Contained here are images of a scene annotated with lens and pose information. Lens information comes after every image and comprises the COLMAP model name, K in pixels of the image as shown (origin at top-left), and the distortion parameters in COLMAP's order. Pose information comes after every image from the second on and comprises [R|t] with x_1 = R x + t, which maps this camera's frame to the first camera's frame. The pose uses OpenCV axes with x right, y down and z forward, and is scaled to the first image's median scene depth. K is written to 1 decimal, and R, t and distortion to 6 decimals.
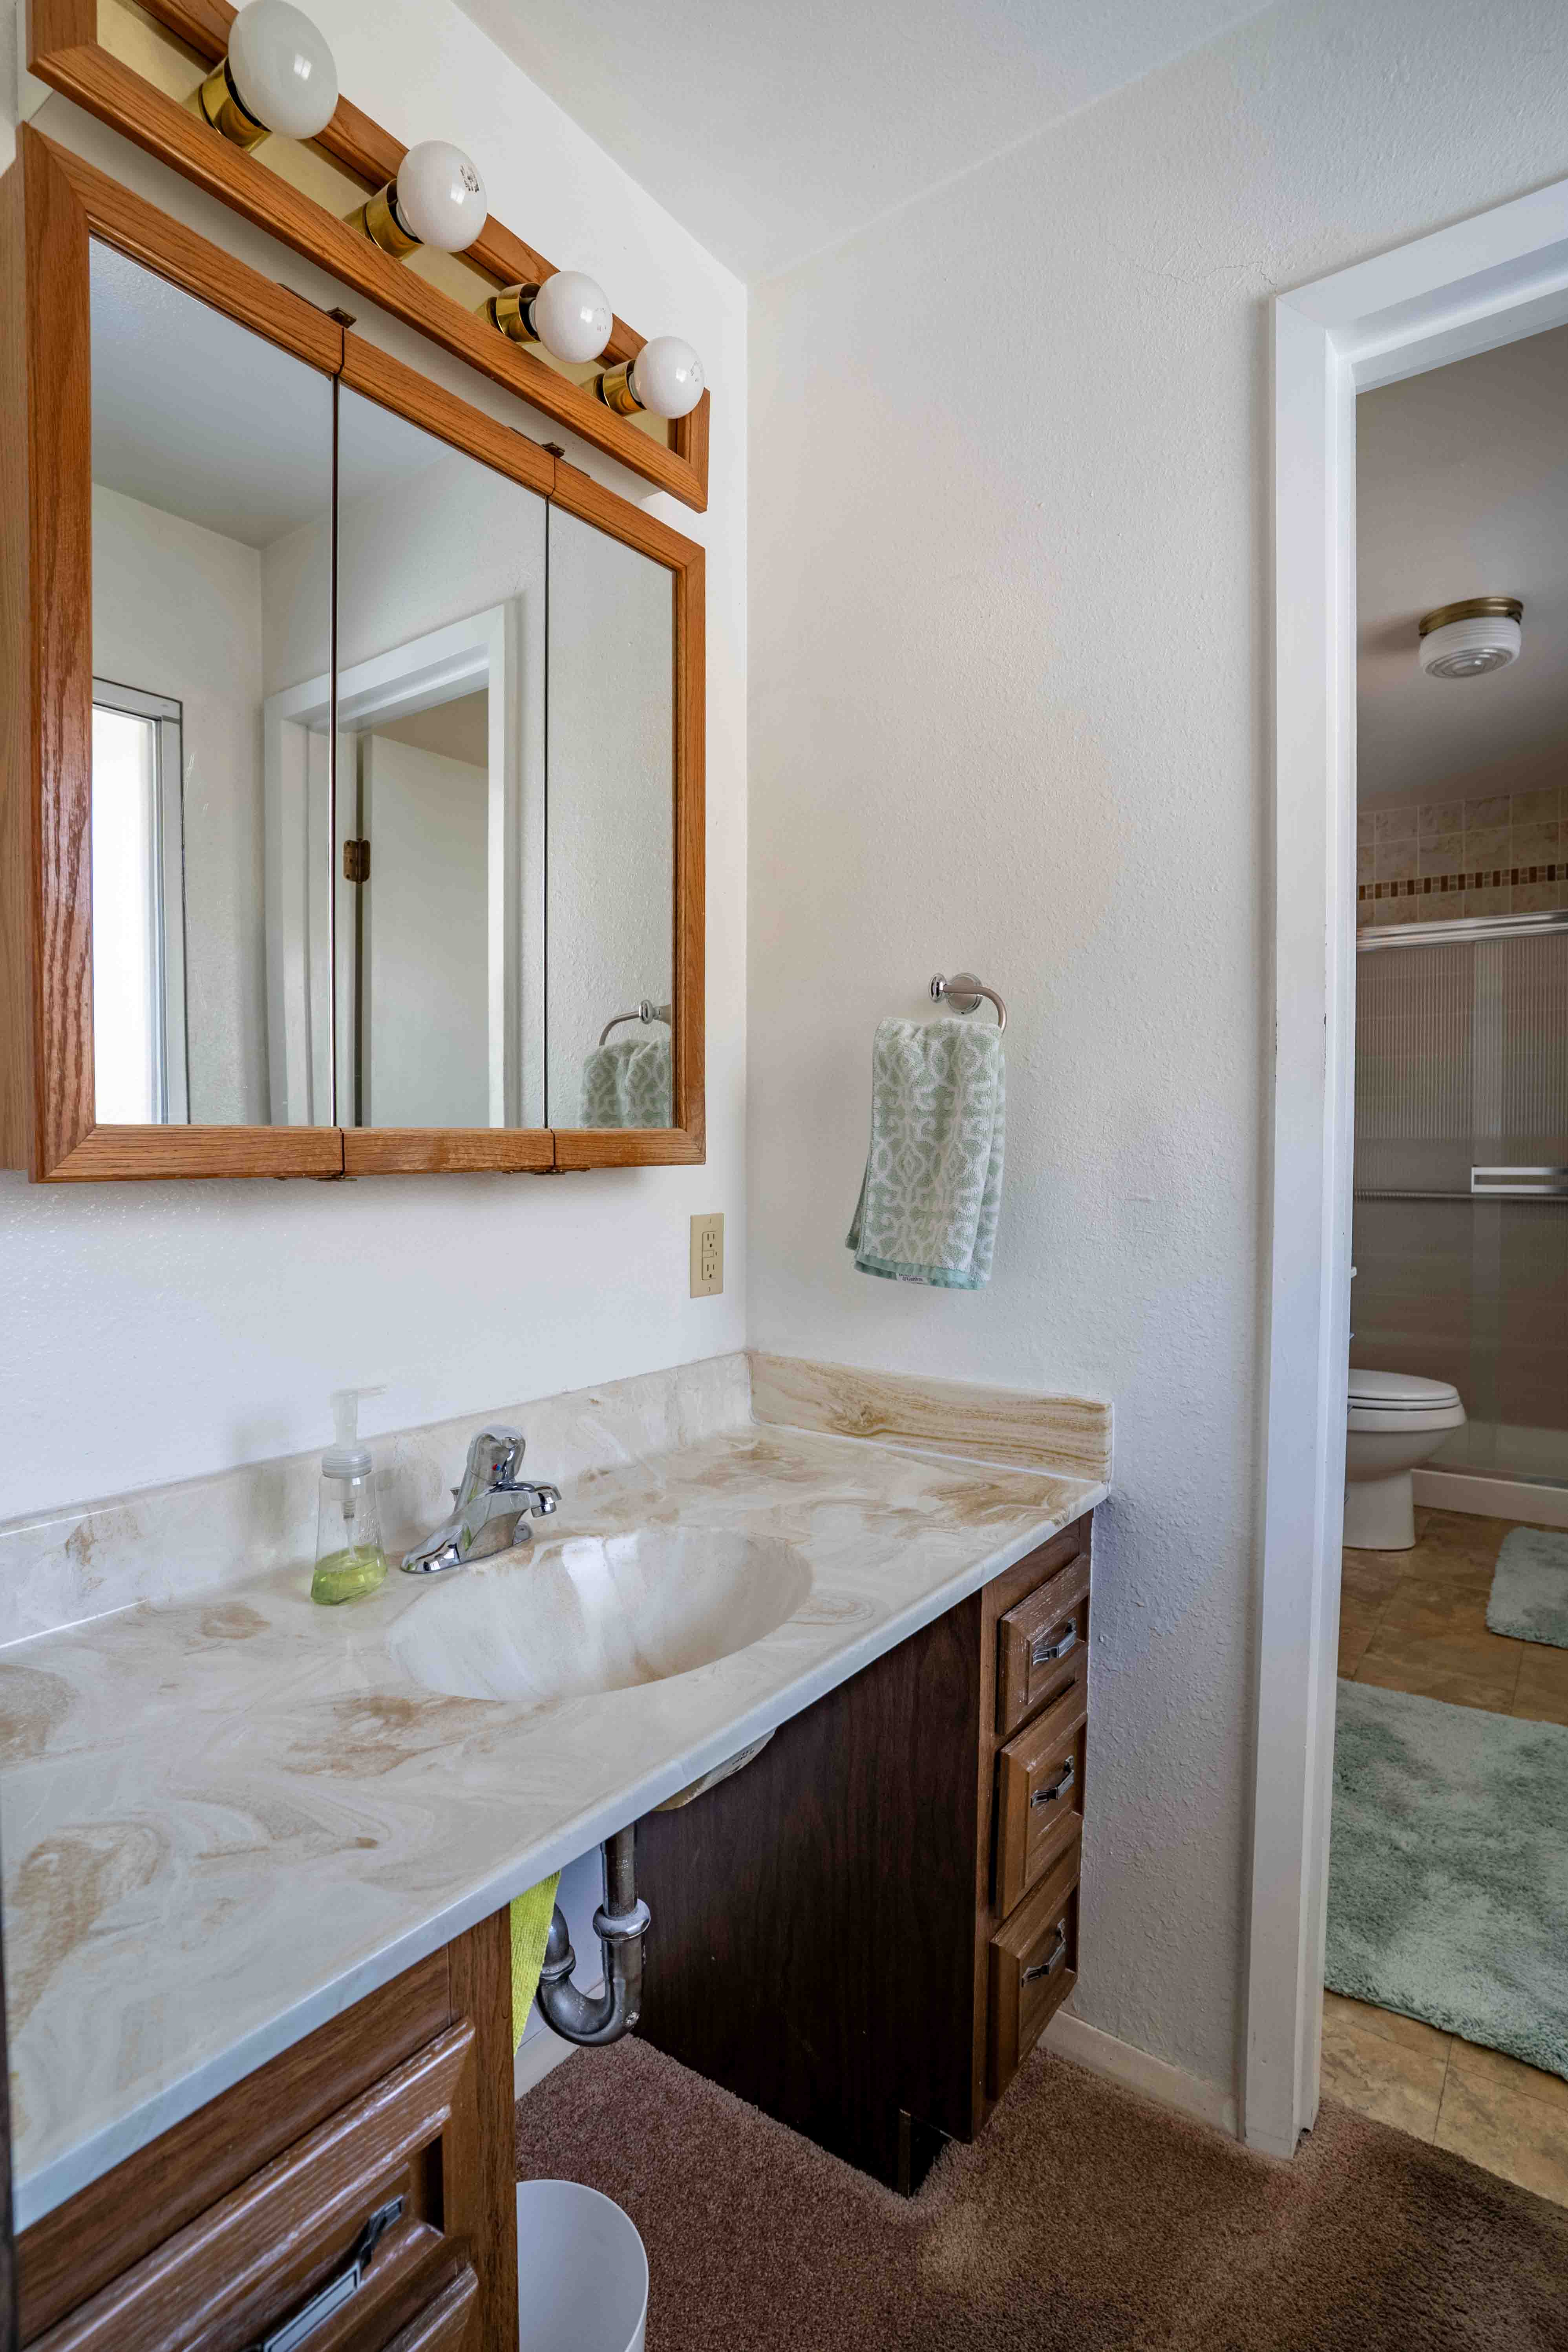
lens RADIAL K [[1154.9, 0, 799.3], [0, 1154.9, 1173.2], [0, 0, 1]] dist [-0.012033, 0.003465]
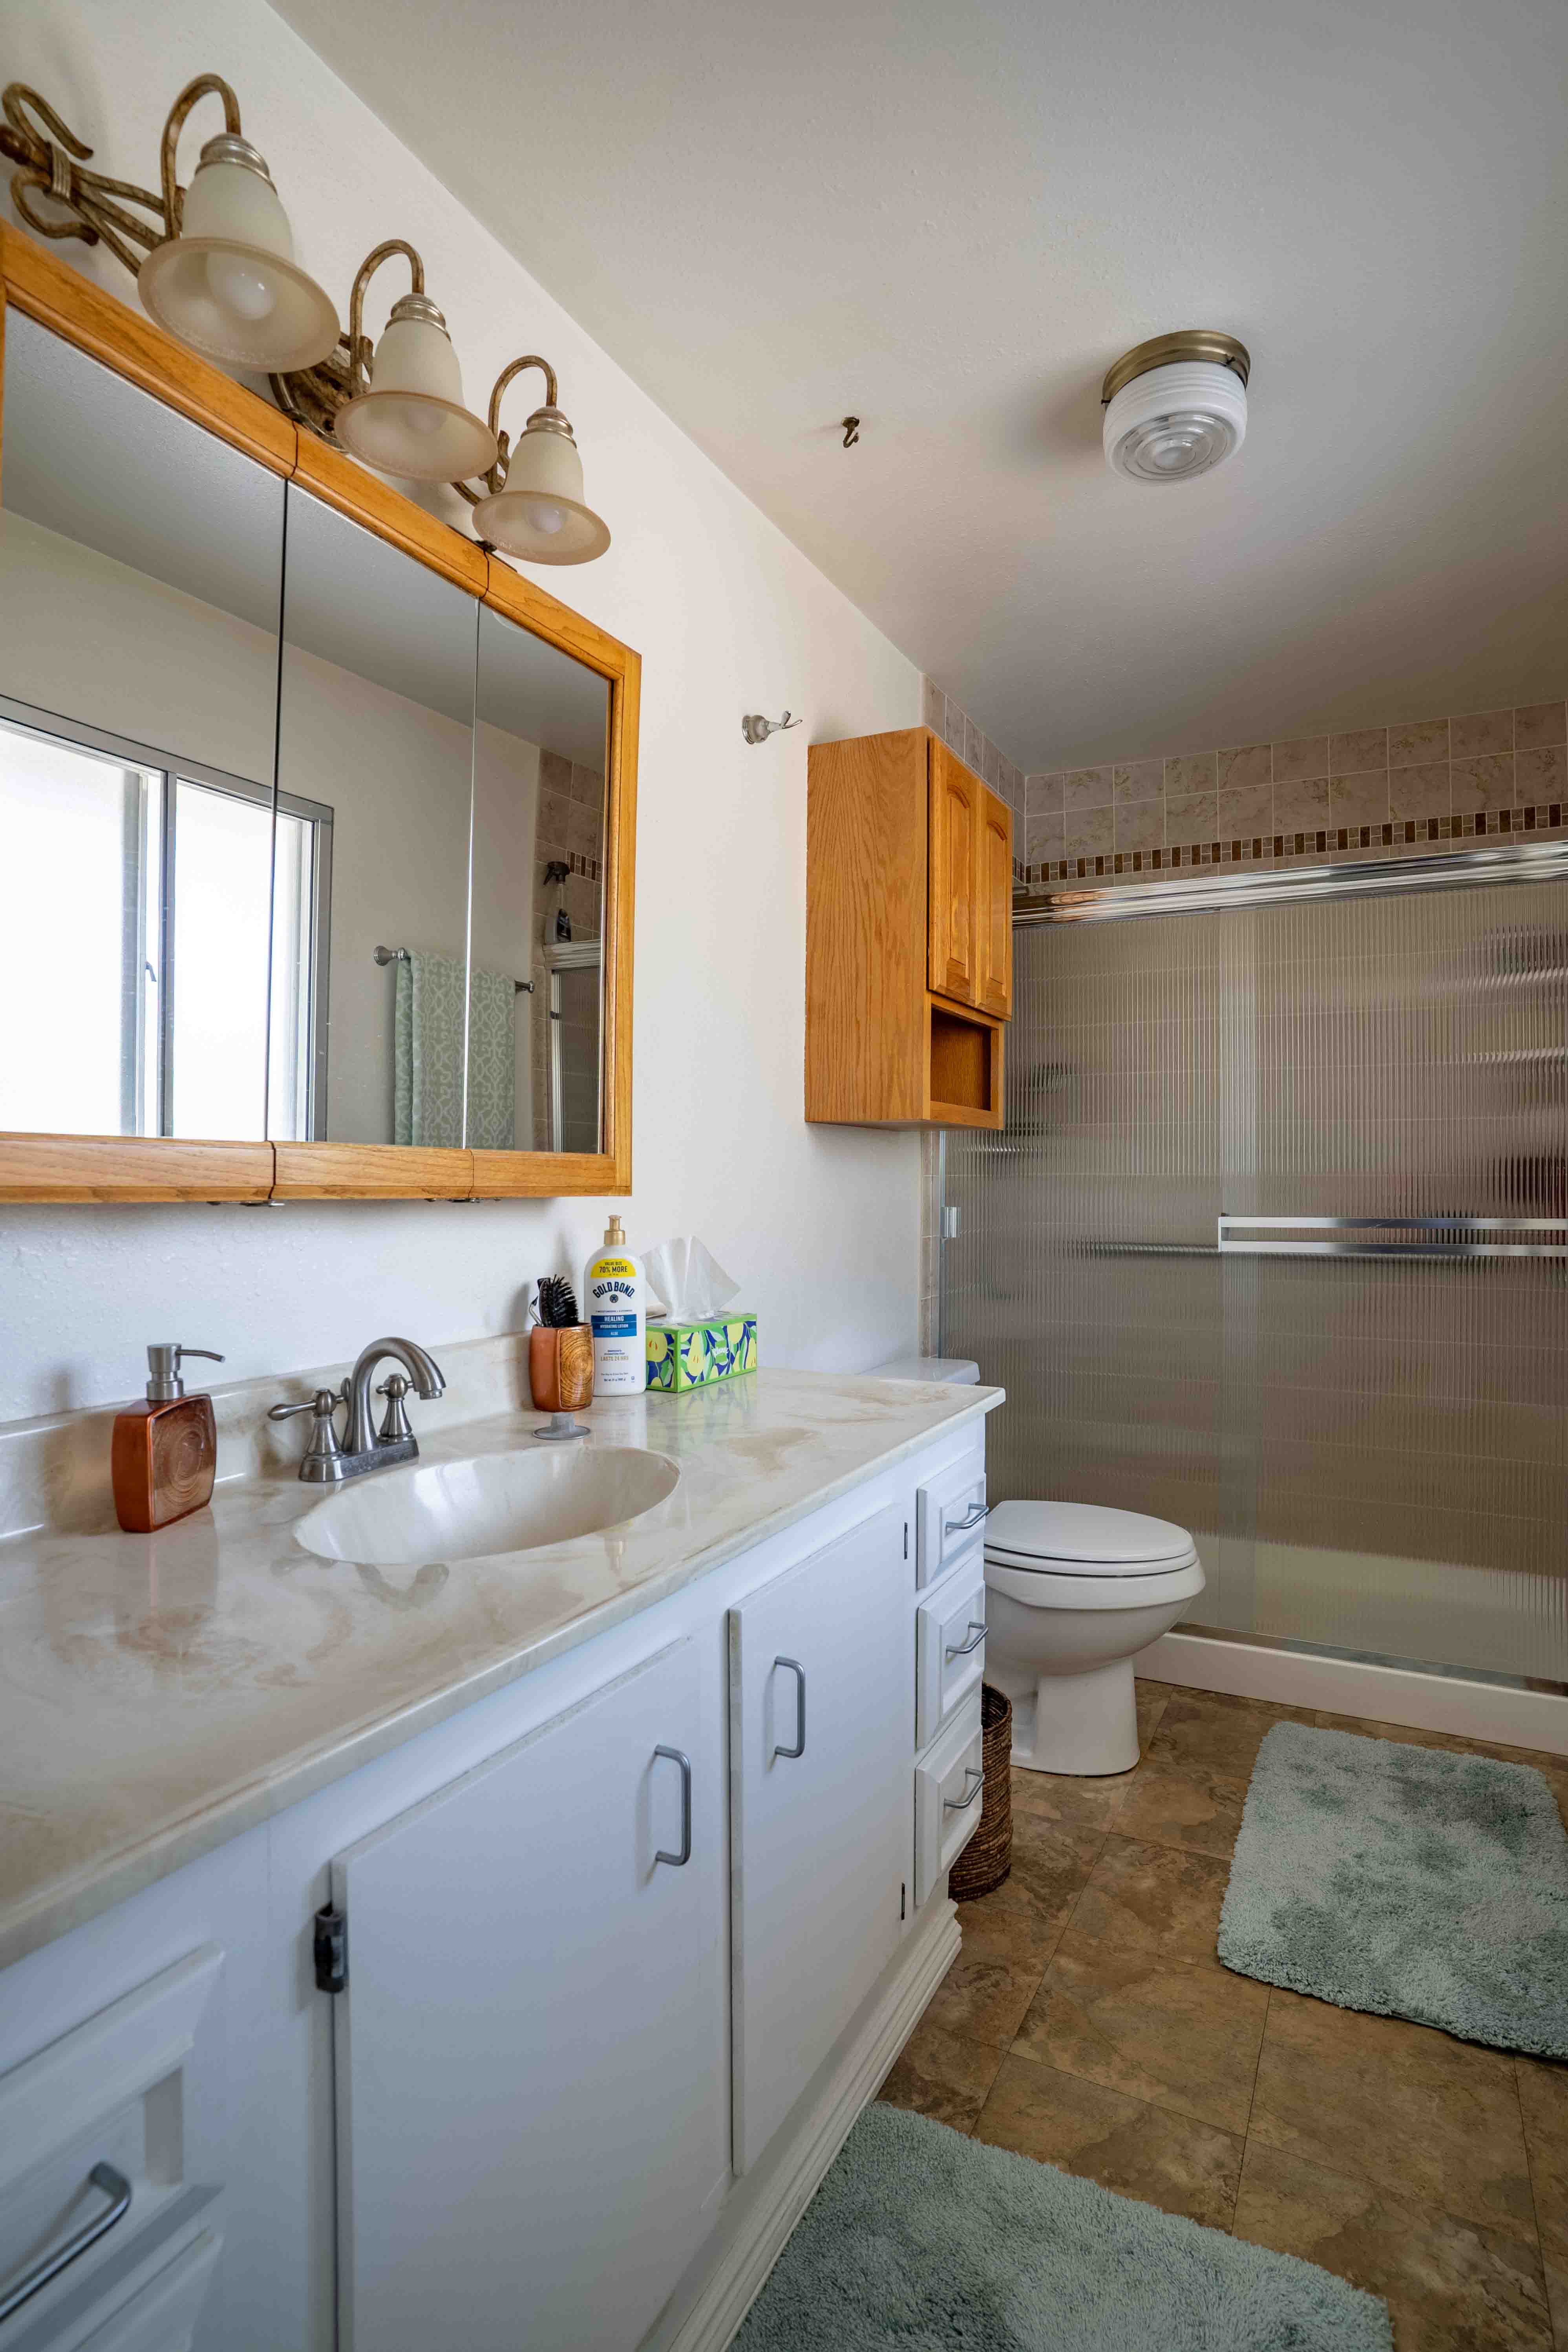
lens RADIAL K [[1154.9, 0, 769.3], [0, 1154.9, 1174.4], [0, 0, 1]] dist [-0.012033, 0.003465]
pose [[0.993882, 0.003861, 0.110375, 0.242541], [-0.000746, 0.999601, -0.028246, -0.012313], [-0.110440, 0.027991, 0.993489, 0.333391]]
